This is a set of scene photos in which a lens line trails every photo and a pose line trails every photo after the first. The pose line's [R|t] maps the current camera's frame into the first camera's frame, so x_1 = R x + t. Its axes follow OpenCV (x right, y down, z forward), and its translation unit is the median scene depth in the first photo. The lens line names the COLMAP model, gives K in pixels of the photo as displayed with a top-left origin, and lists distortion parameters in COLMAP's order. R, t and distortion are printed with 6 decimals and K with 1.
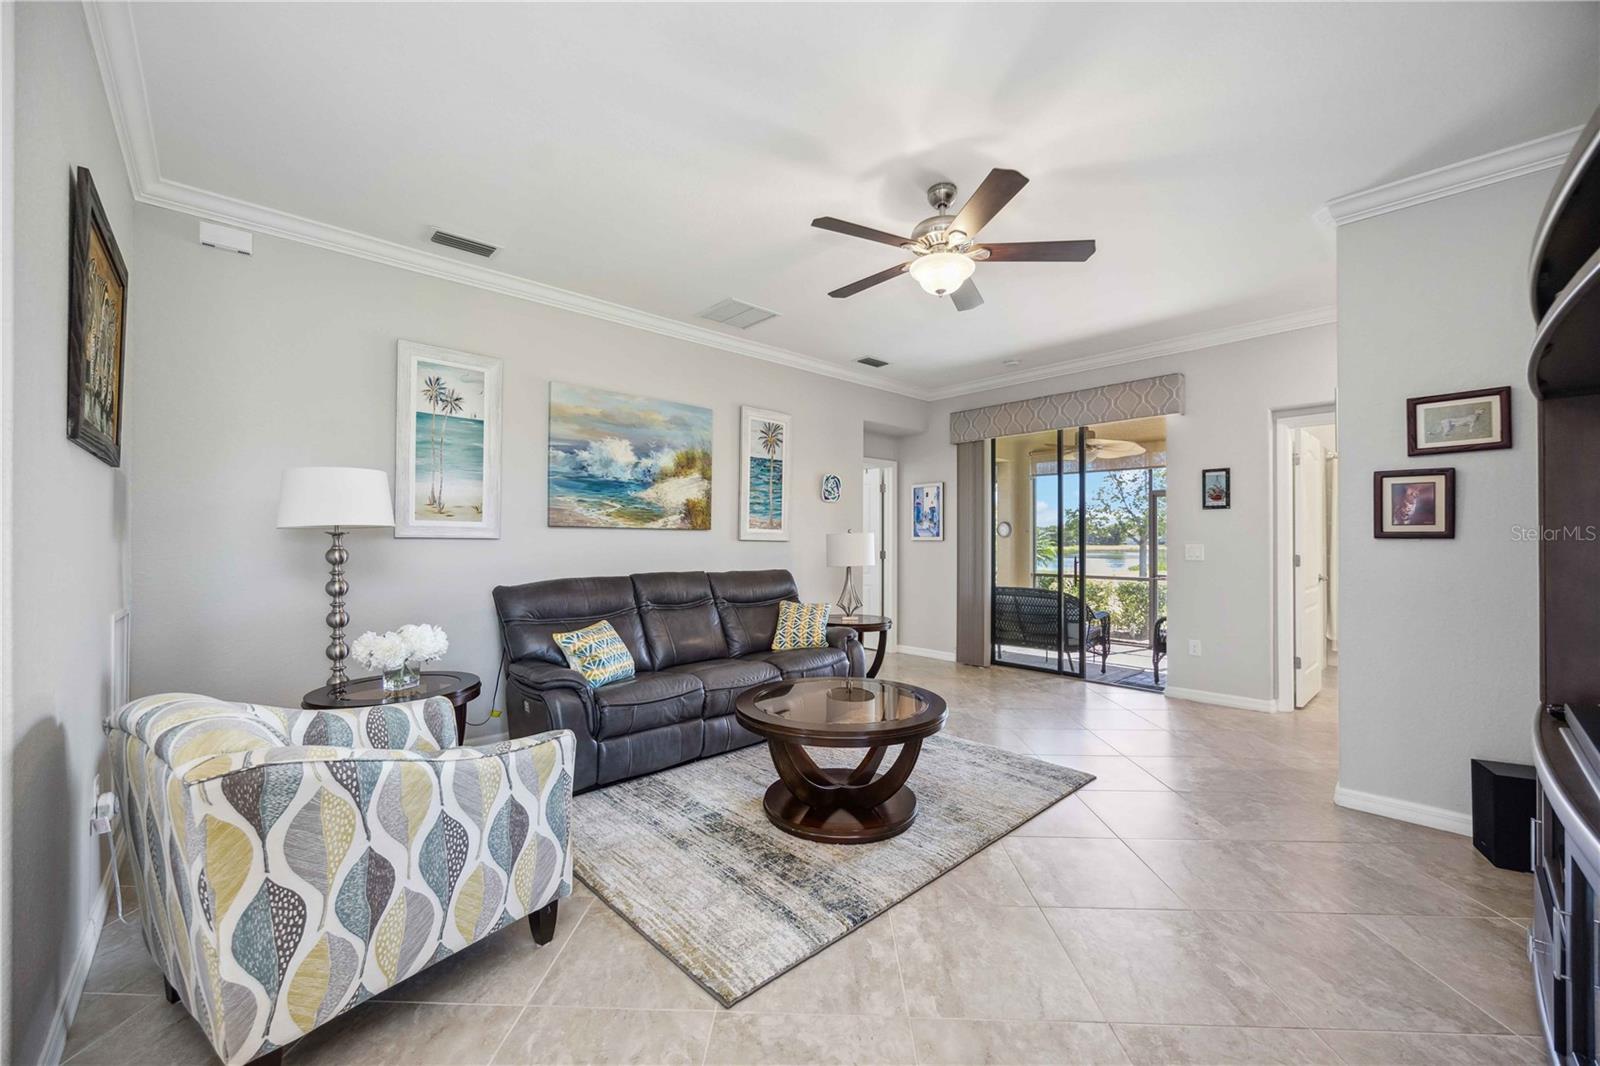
lens RADIAL K [[604.4, 0, 807.0], [0, 604.4, 531.9], [0, 0, 1]] dist [-0.005757, -0.001524]
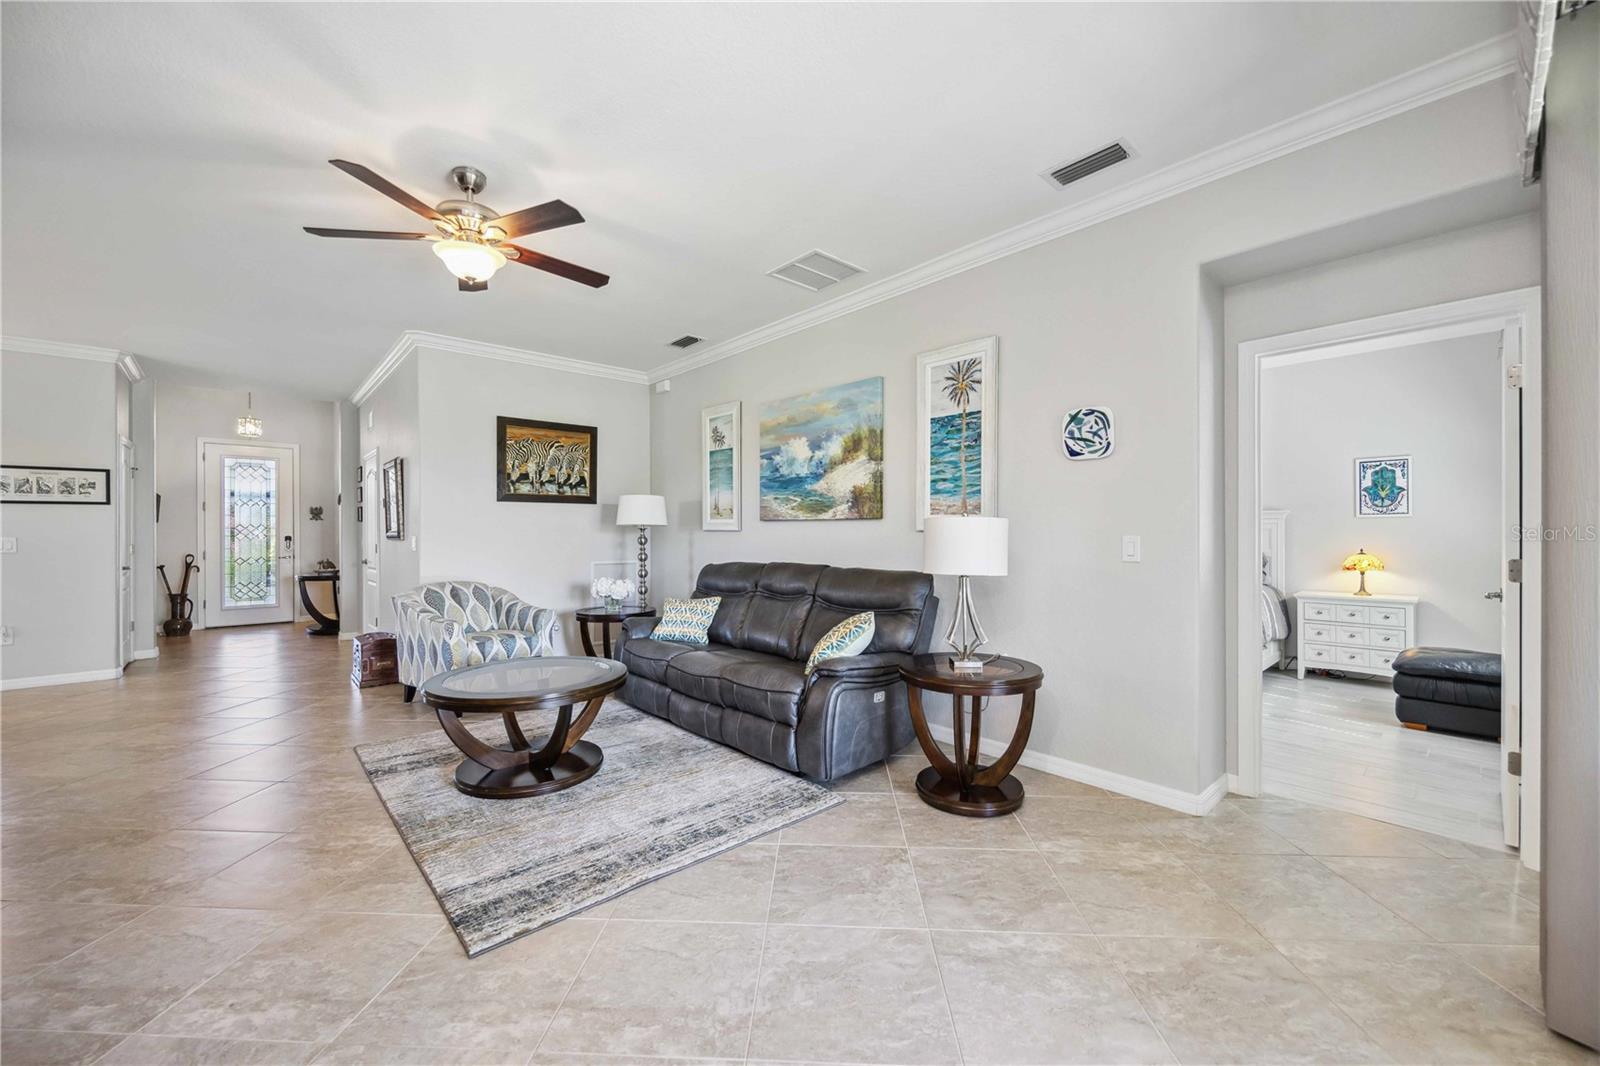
lens RADIAL K [[621.2, 0, 792.7], [0, 621.2, 529.2], [0, 0, 1]] dist [-0.003514, -0.000882]
pose [[-0.008105, -0.007550, -0.999939, 0.752599], [0.015180, 0.999855, -0.007673, 0.016749], [0.999852, -0.015241, -0.007990, 0.938755]]
